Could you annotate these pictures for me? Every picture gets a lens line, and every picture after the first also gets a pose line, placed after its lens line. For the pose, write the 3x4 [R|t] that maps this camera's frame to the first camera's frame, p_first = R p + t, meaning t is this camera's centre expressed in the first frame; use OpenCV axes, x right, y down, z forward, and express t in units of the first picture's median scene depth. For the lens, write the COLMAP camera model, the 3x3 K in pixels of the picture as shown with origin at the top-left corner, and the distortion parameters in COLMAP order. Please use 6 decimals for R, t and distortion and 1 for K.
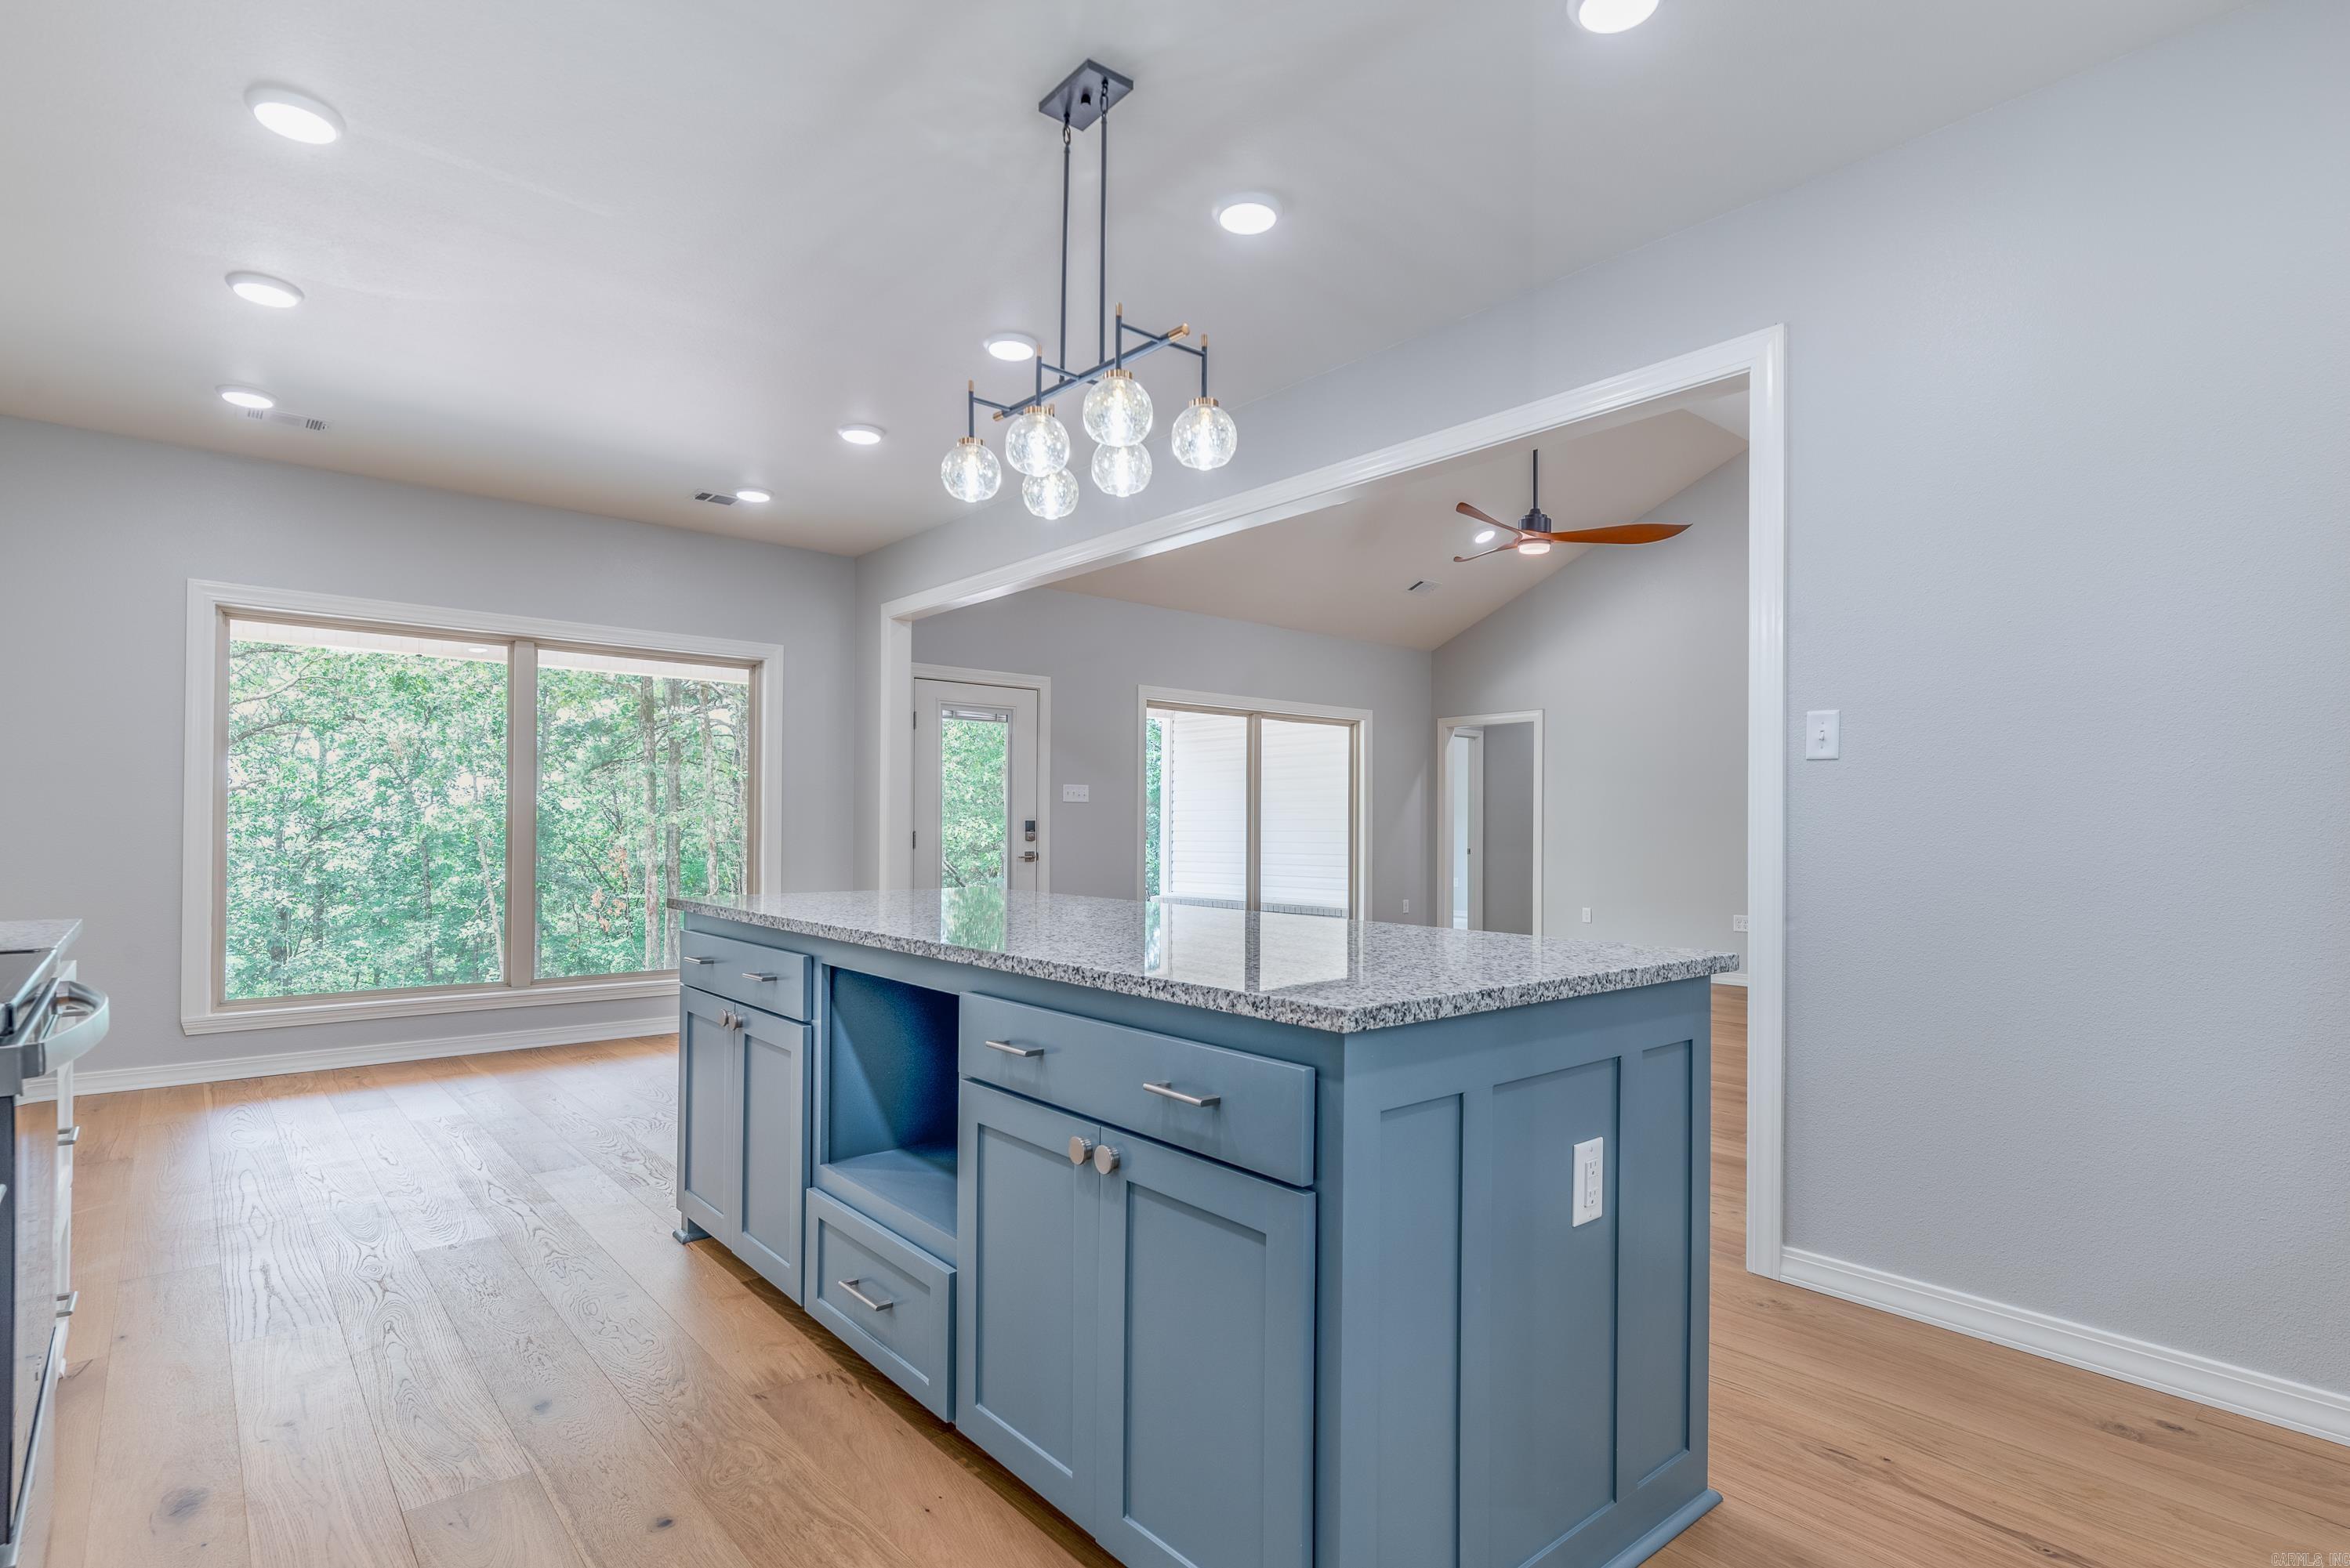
lens RADIAL K [[1166.4, 0, 1198.8], [0, 1166.4, 826.3], [0, 0, 1]] dist [0.000191, 0.001040]
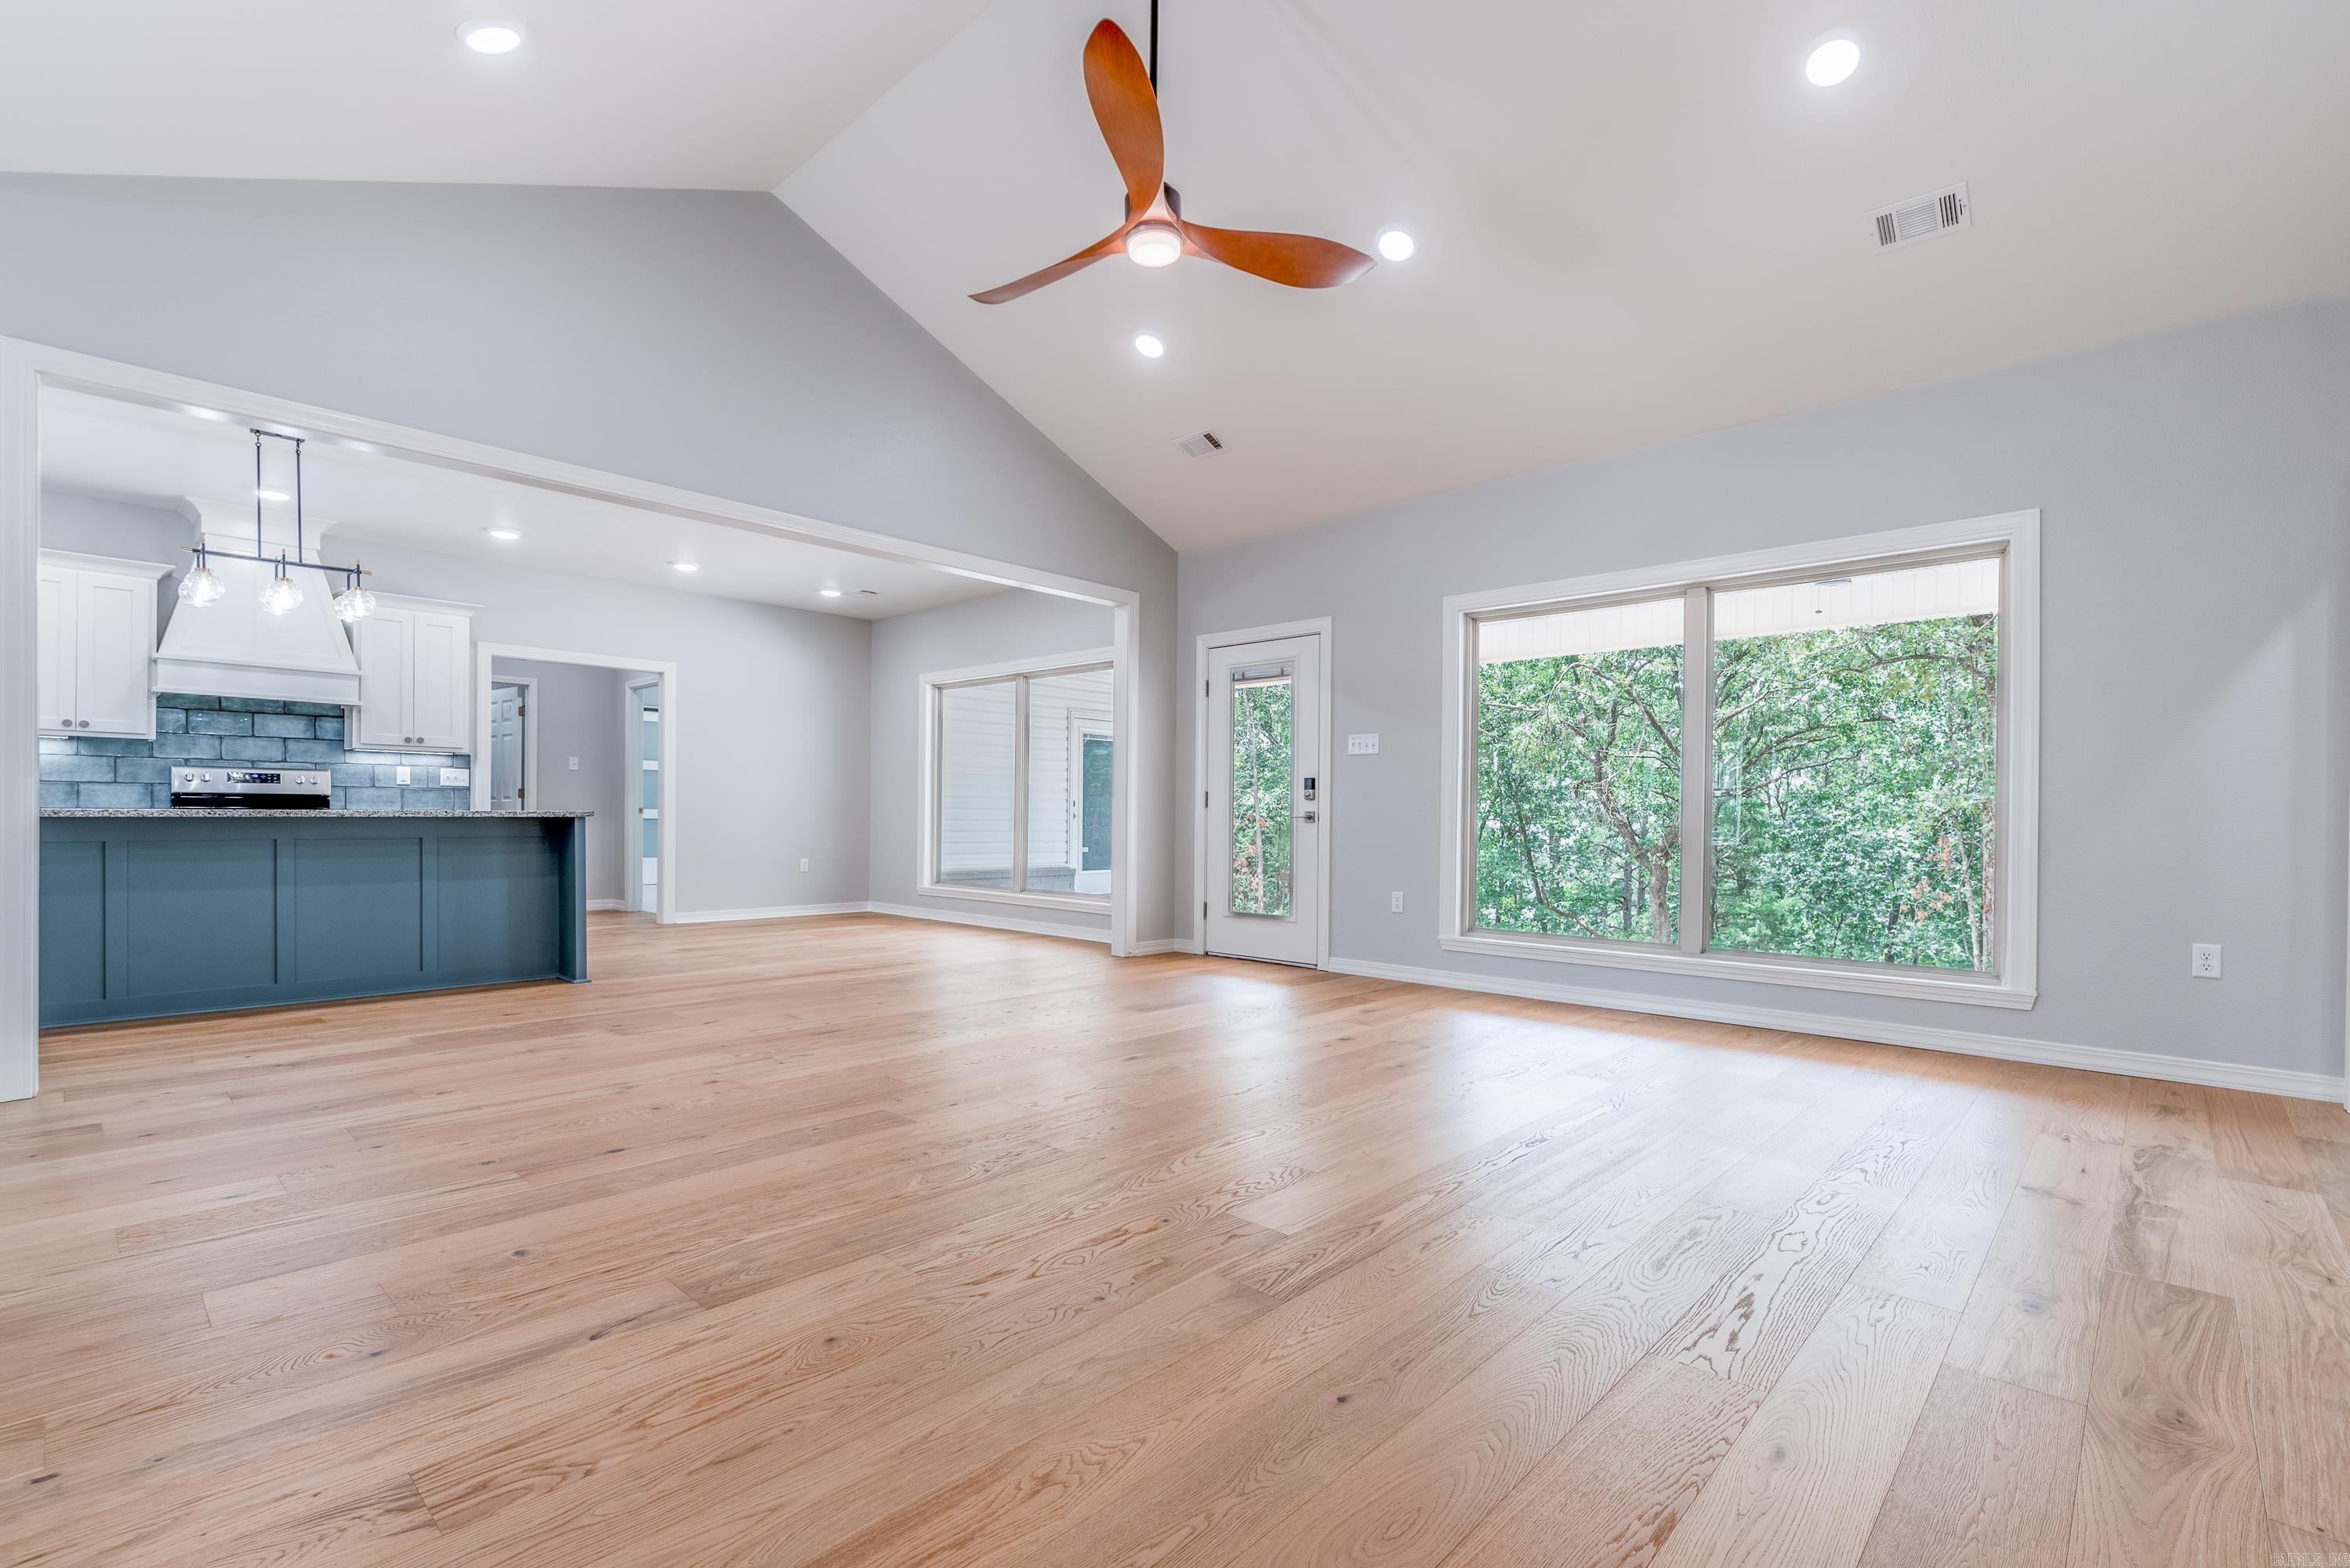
lens RADIAL K [[1054.2, 0, 1179.2], [0, 1054.2, 779.5], [0, 0, 1]] dist [0.005050, -0.000329]
pose [[0.107338, -0.042889, -0.993297, 0.647839], [-0.006922, 0.999013, -0.043883, 0.032474], [0.994199, 0.011586, 0.106935, 0.788514]]
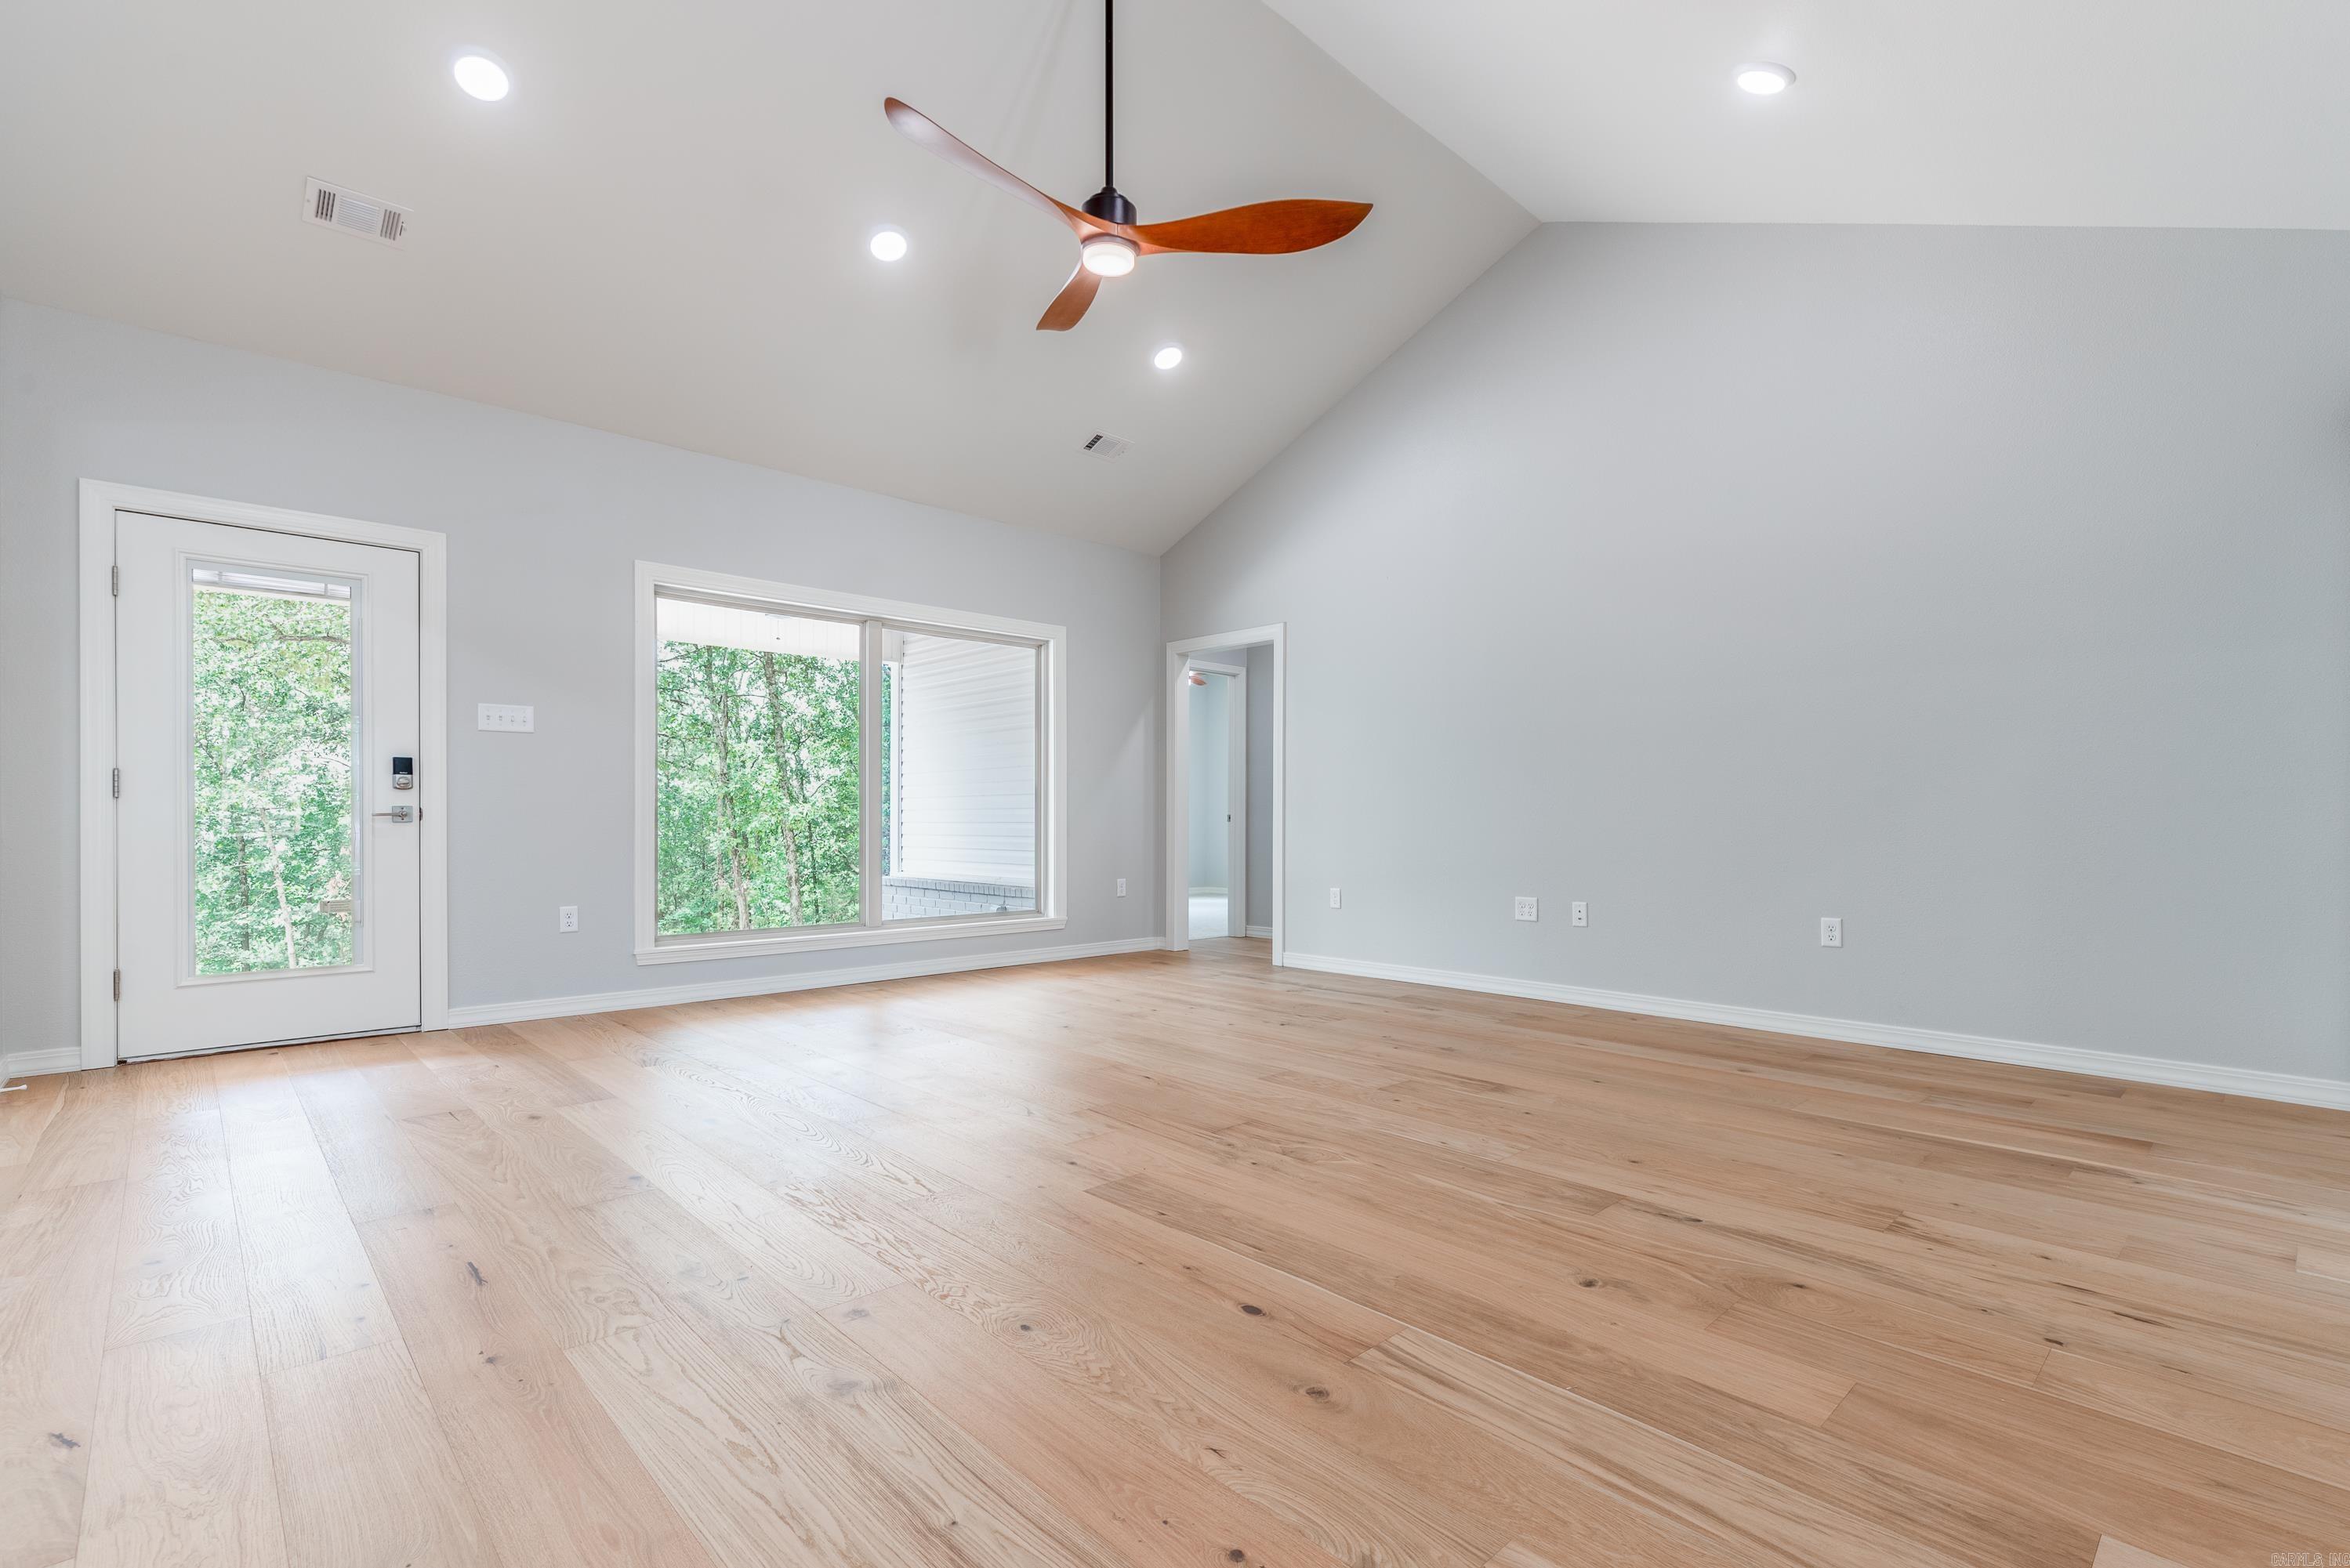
lens RADIAL K [[1054.2, 0, 1190.4], [0, 1054.2, 817.0], [0, 0, 1]] dist [0.005050, -0.000329]
pose [[0.998946, -0.005533, 0.045563, 0.248321], [0.005395, 0.999981, 0.003145, 0.027002], [-0.045579, -0.002895, 0.998957, 0.398750]]
